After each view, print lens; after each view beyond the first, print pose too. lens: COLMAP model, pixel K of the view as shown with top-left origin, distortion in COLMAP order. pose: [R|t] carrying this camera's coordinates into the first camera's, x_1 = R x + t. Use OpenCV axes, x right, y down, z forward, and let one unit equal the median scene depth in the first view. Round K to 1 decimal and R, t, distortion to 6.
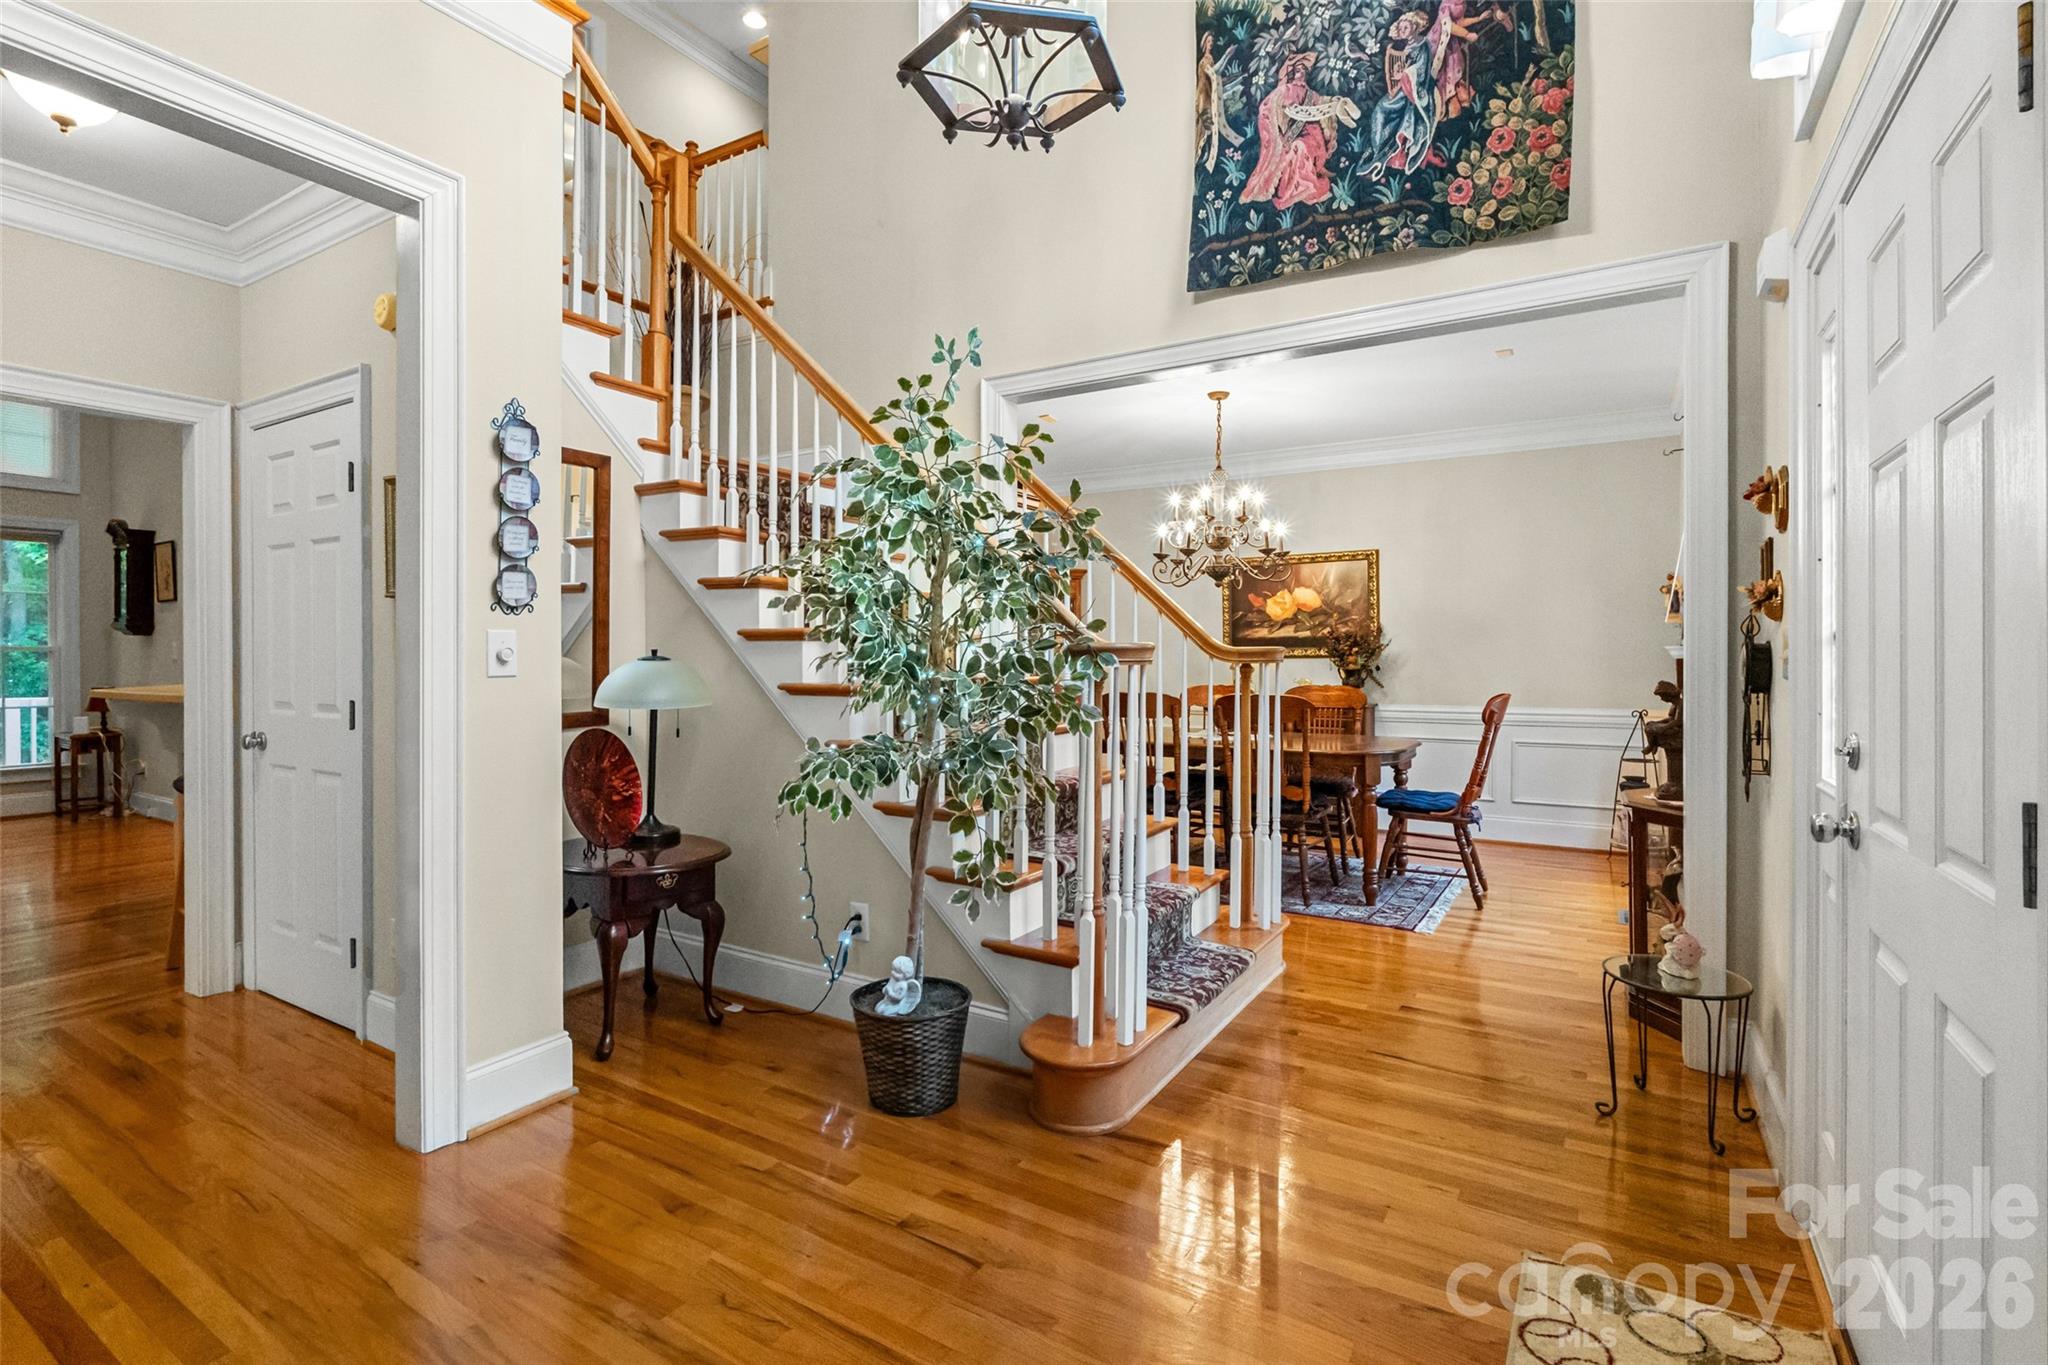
lens RADIAL K [[959.1, 0, 1019.1], [0, 959.1, 651.7], [0, 0, 1]] dist [-0.004086, -0.000137]
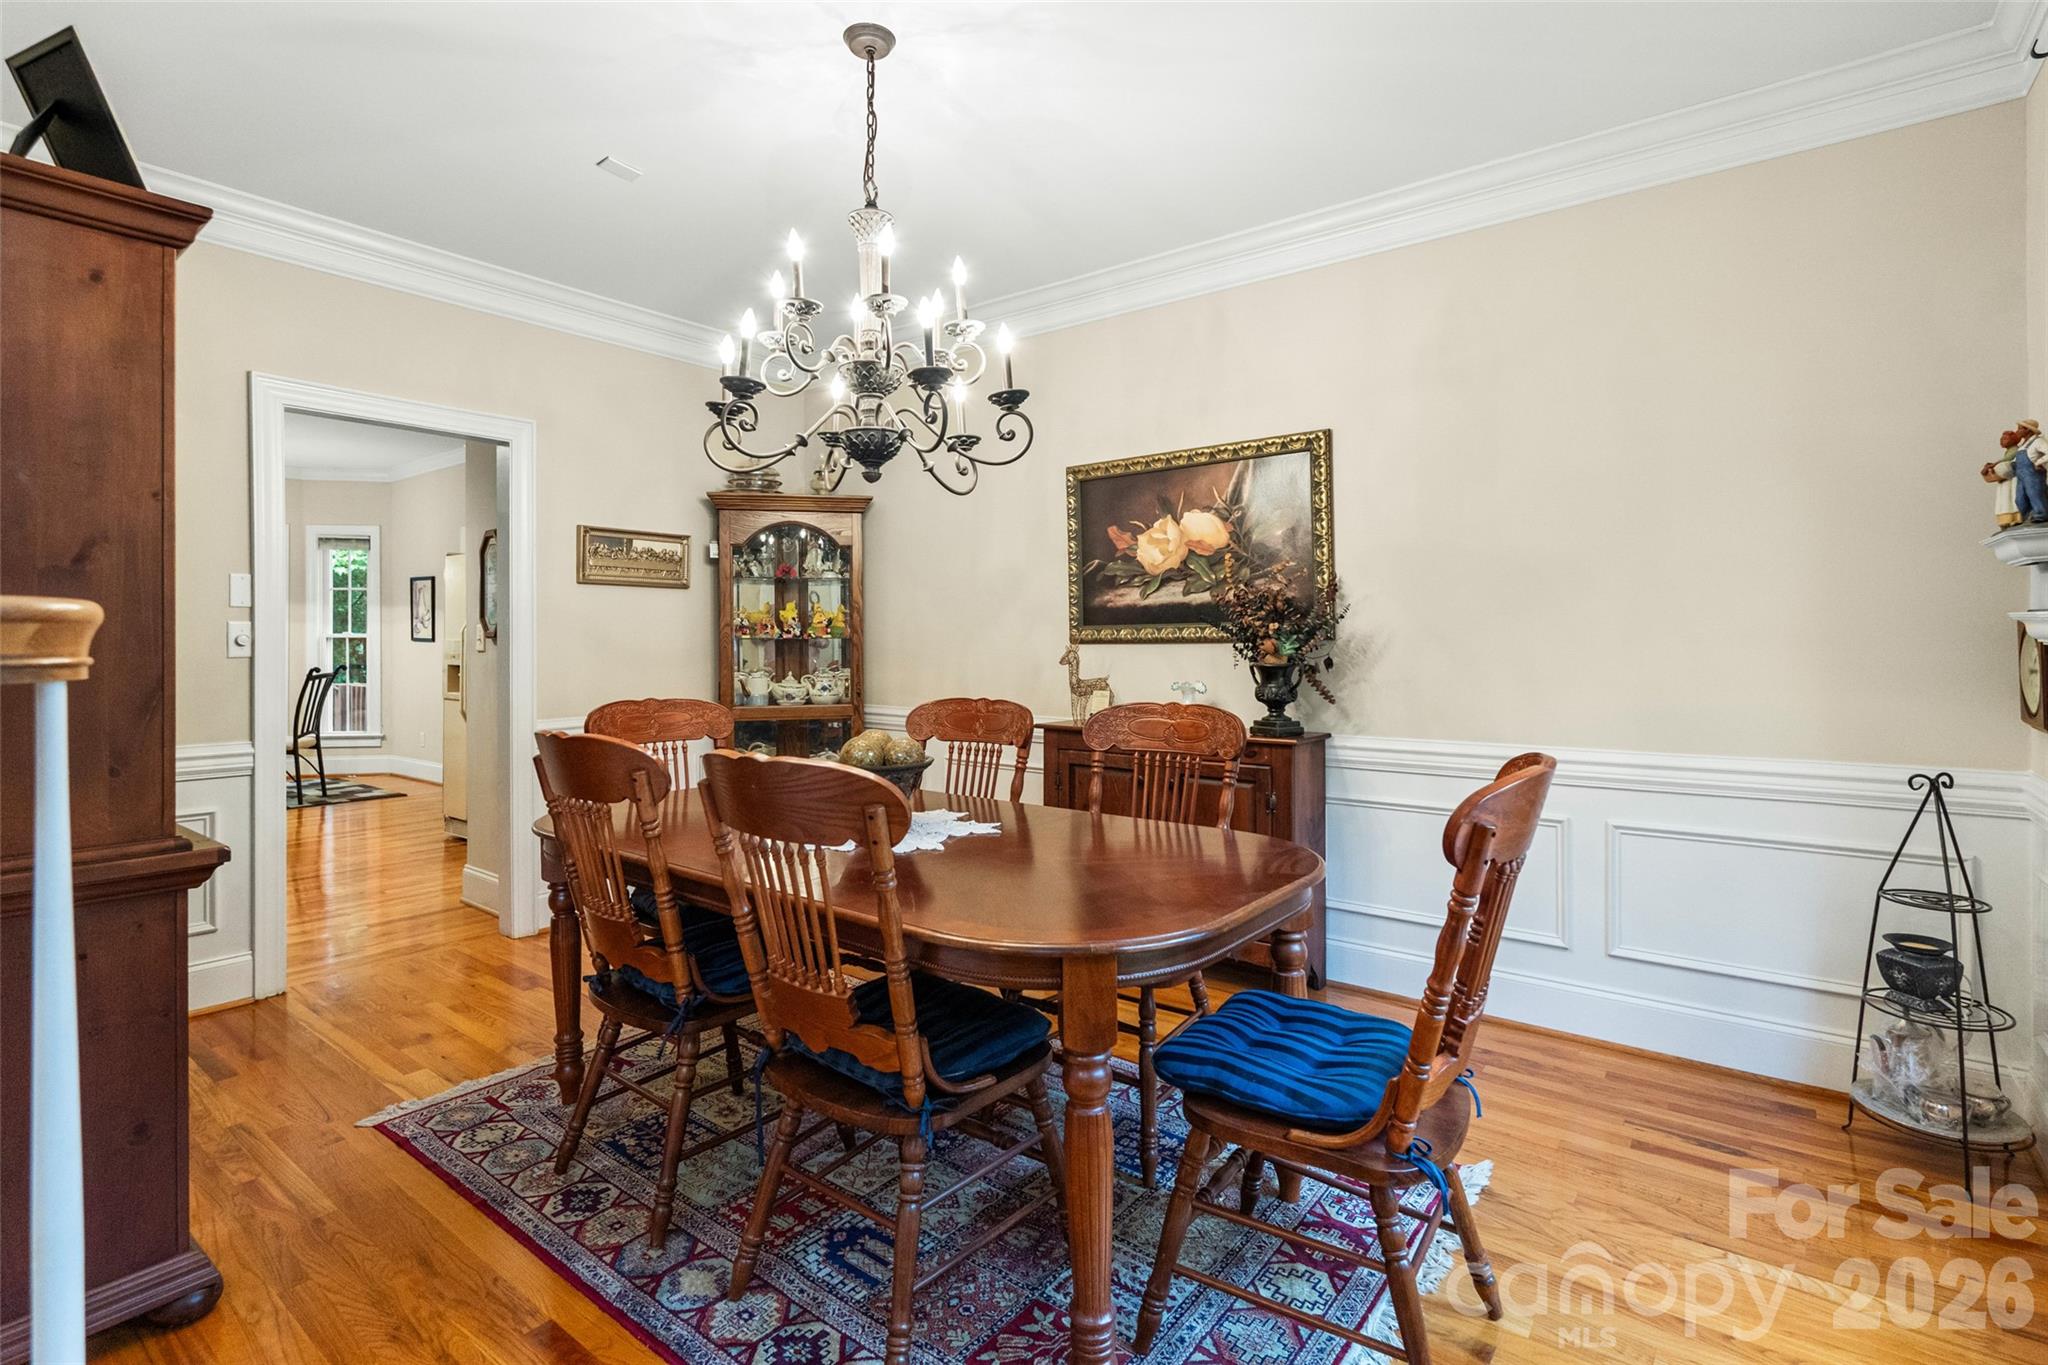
lens RADIAL K [[968.8, 0, 1031.5], [0, 968.8, 614.0], [0, 0, 1]] dist [-0.007031, -0.000147]
pose [[0.995583, -0.002577, -0.093850, 0.263152], [0.000301, 0.999706, -0.024259, 0.003498], [0.093884, 0.024124, 0.995291, 0.473318]]
